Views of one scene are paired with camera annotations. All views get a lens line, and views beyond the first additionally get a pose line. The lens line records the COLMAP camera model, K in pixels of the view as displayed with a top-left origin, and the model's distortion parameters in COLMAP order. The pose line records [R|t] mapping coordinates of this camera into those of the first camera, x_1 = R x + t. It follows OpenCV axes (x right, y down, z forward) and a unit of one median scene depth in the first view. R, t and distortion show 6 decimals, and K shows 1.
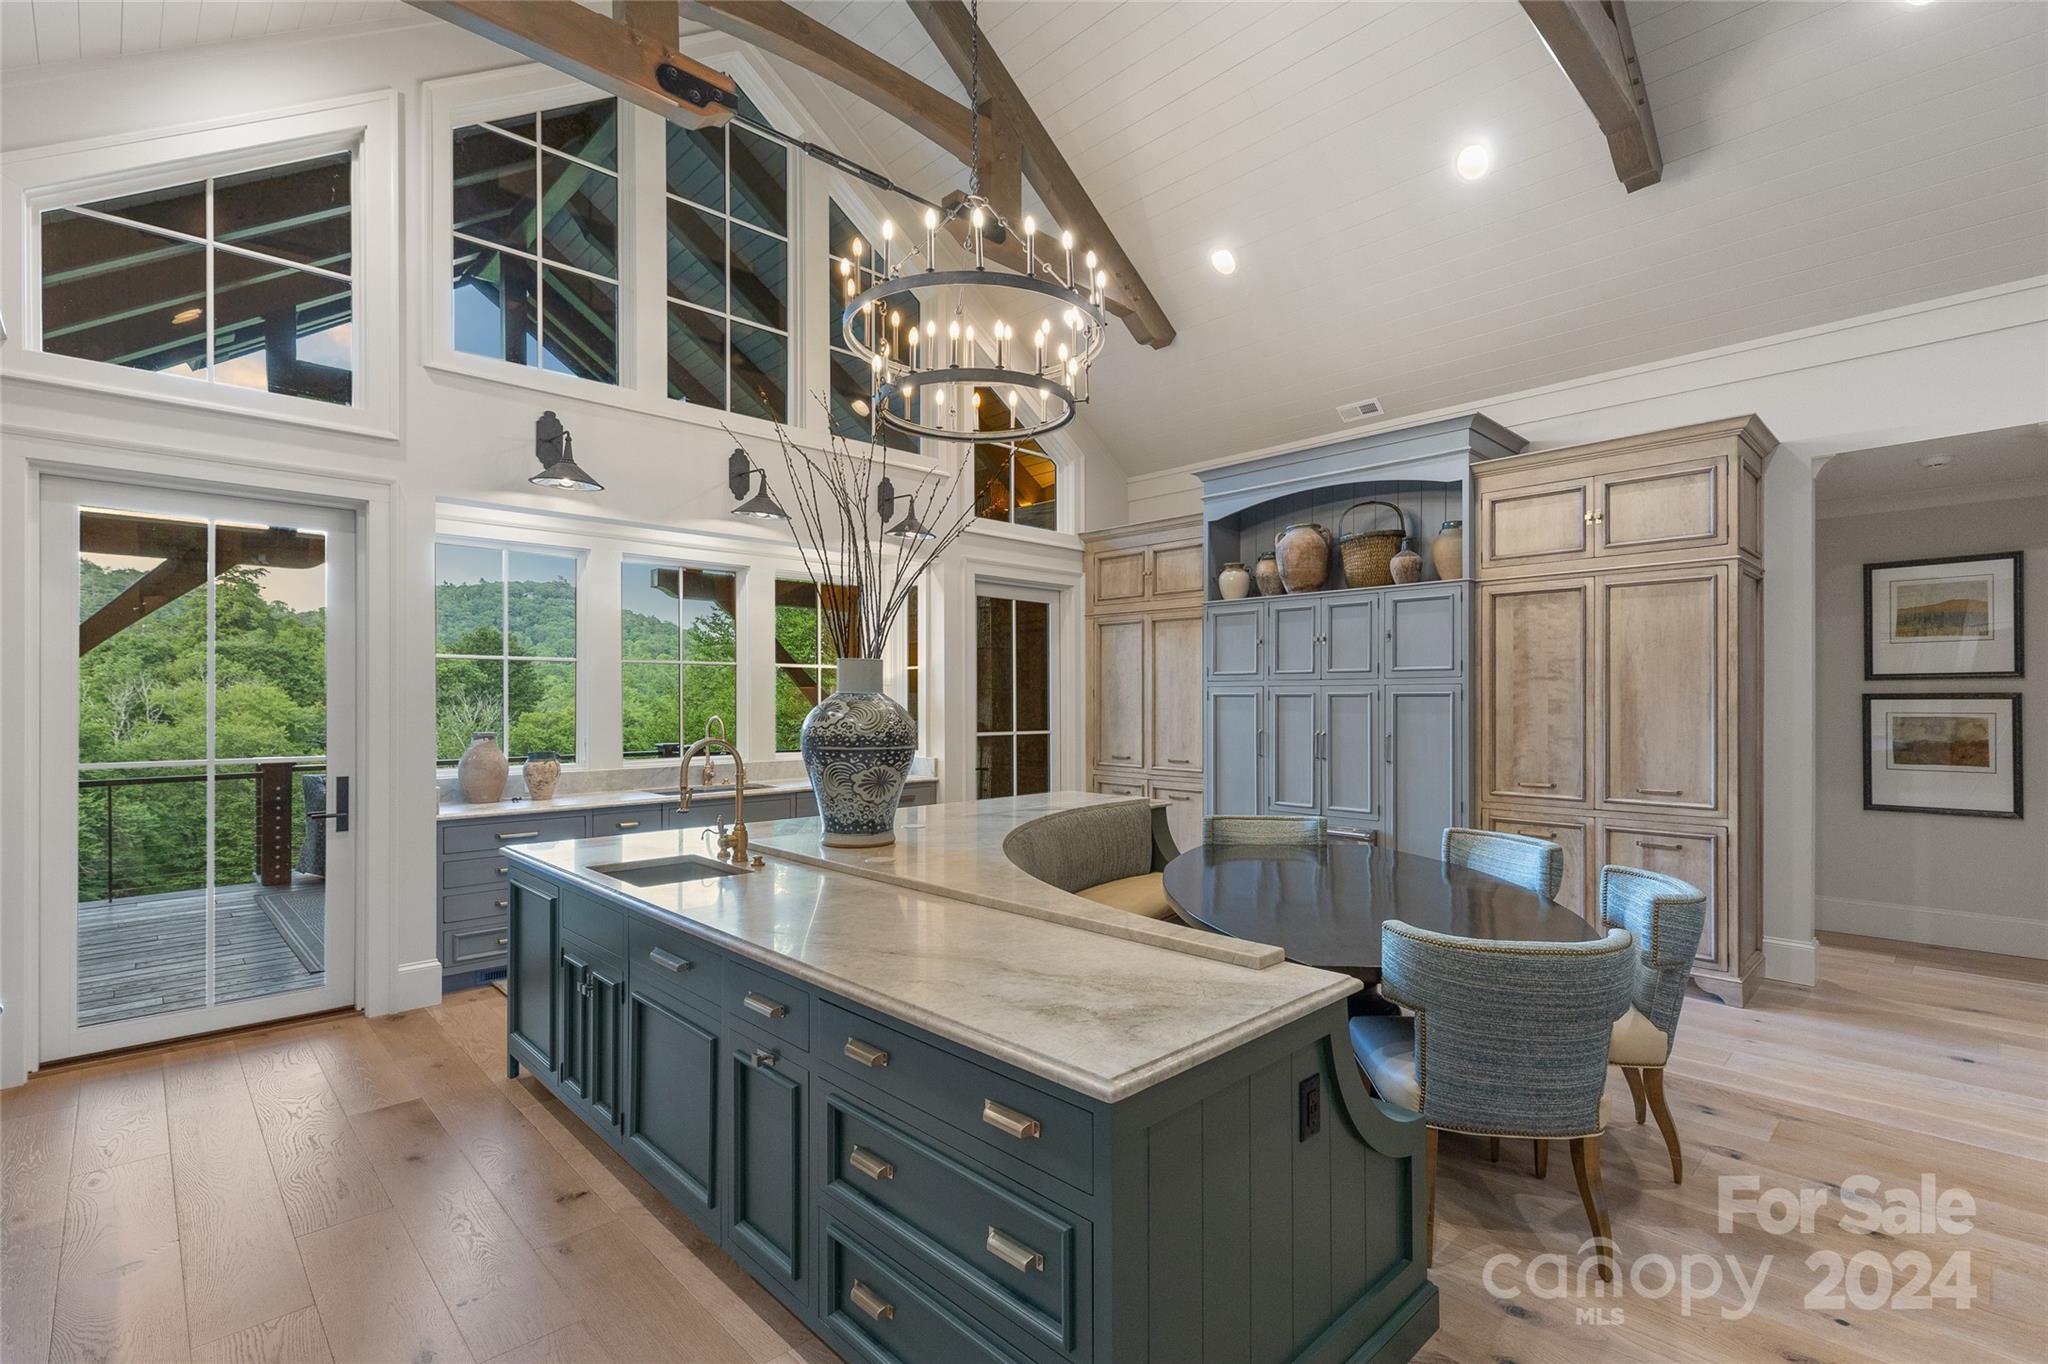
lens RADIAL K [[937.5, 0, 1036.6], [0, 937.5, 688.4], [0, 0, 1]] dist [0.003093, 0.000415]
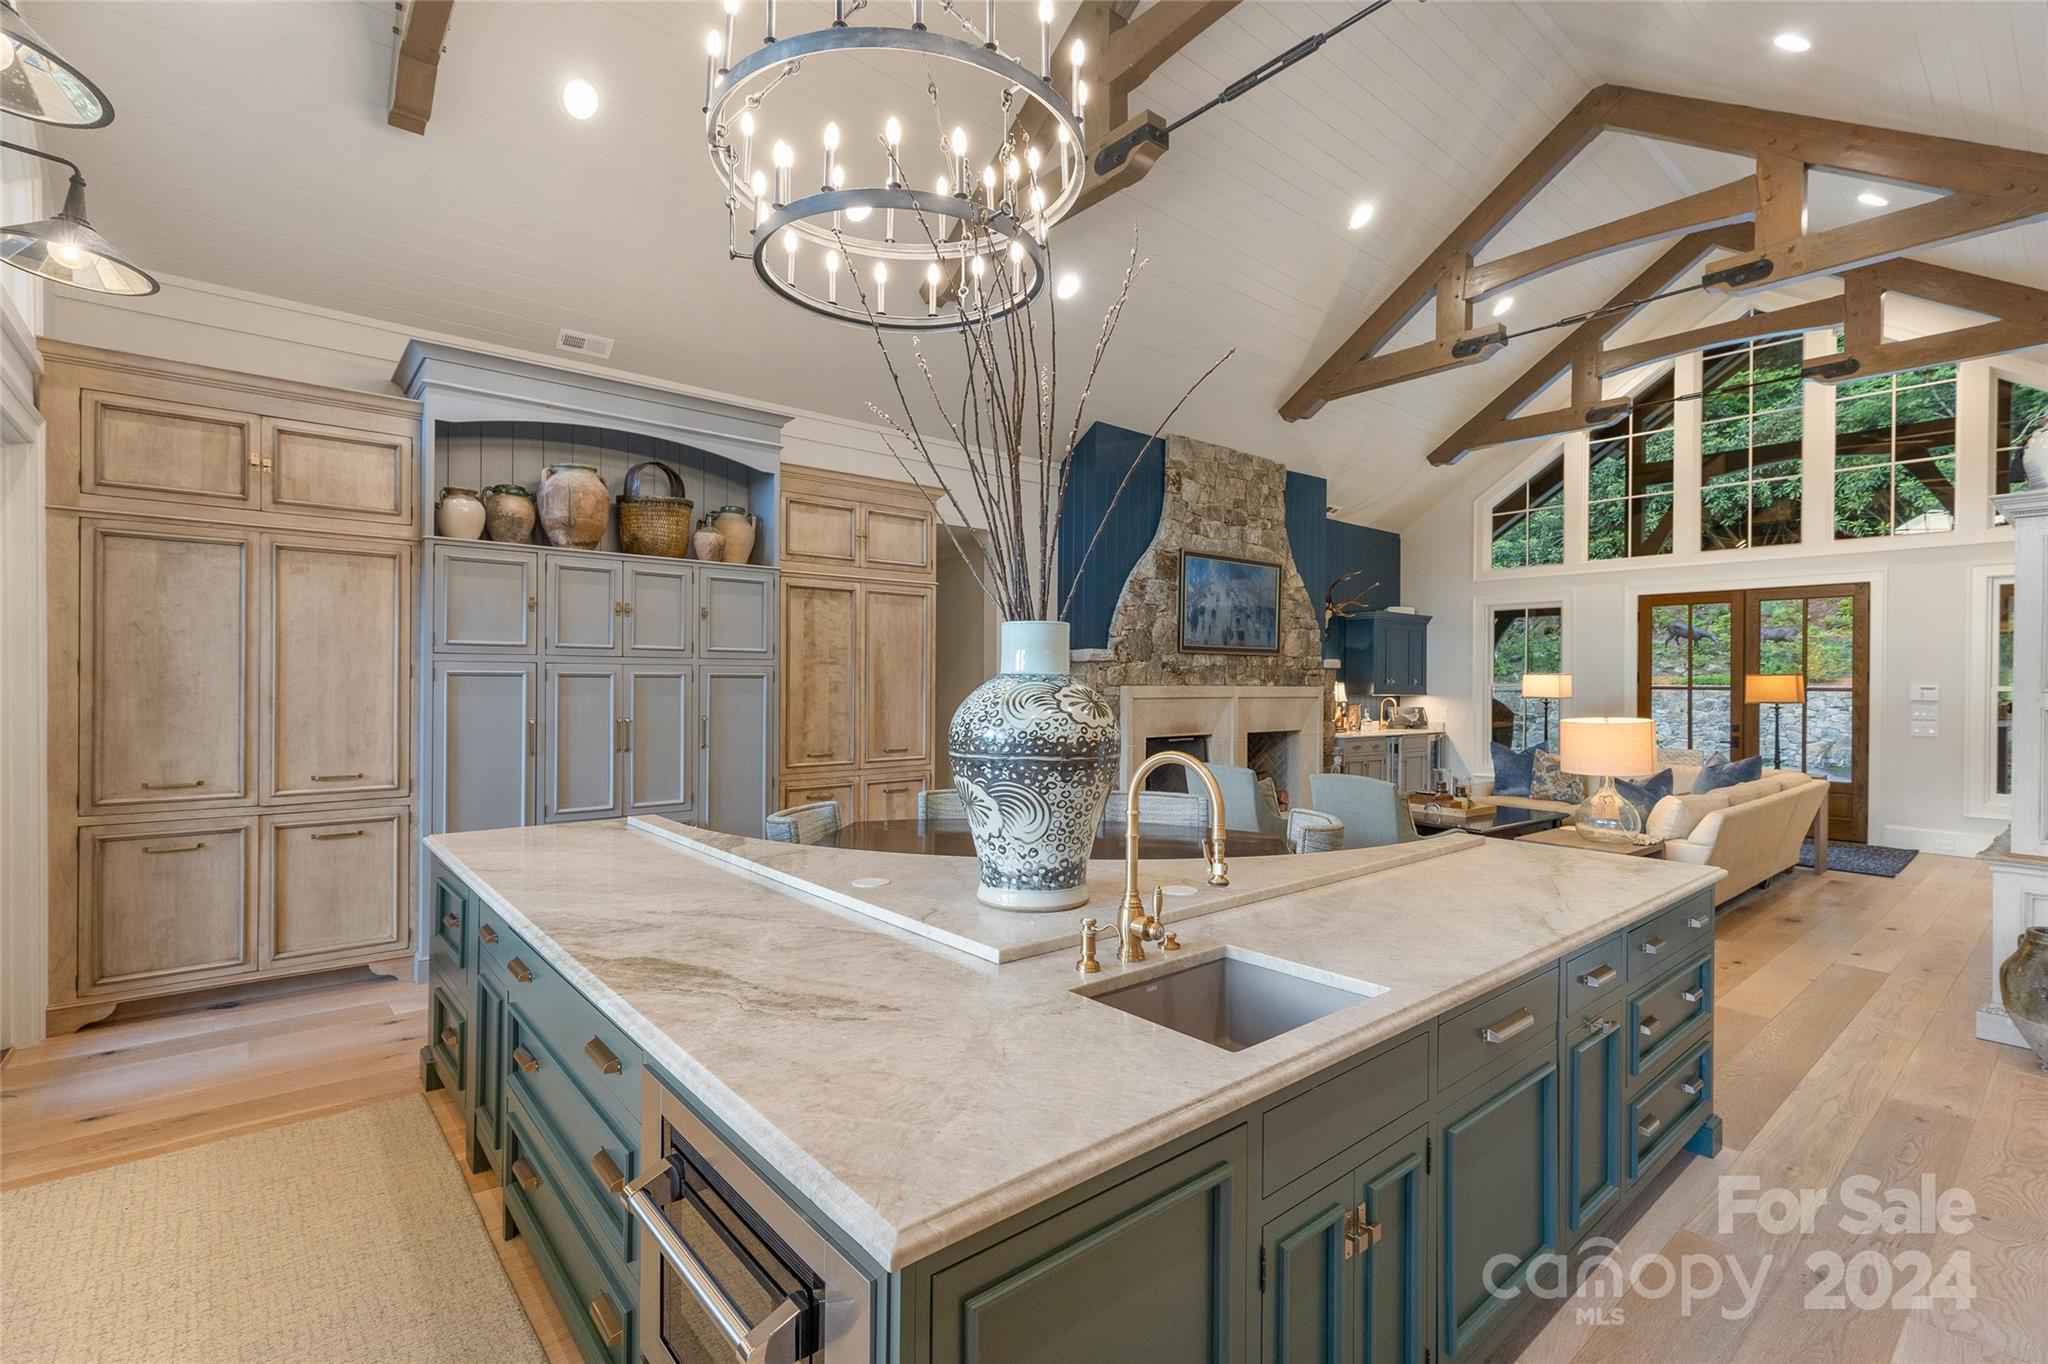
lens RADIAL K [[937.5, 0, 1036.6], [0, 937.5, 688.4], [0, 0, 1]] dist [0.003093, 0.000415]
pose [[0.056382, -0.007094, 0.998384, -0.557651], [-0.017068, 0.999822, 0.008068, 0.006175], [-0.998263, -0.017495, 0.056251, 0.608537]]
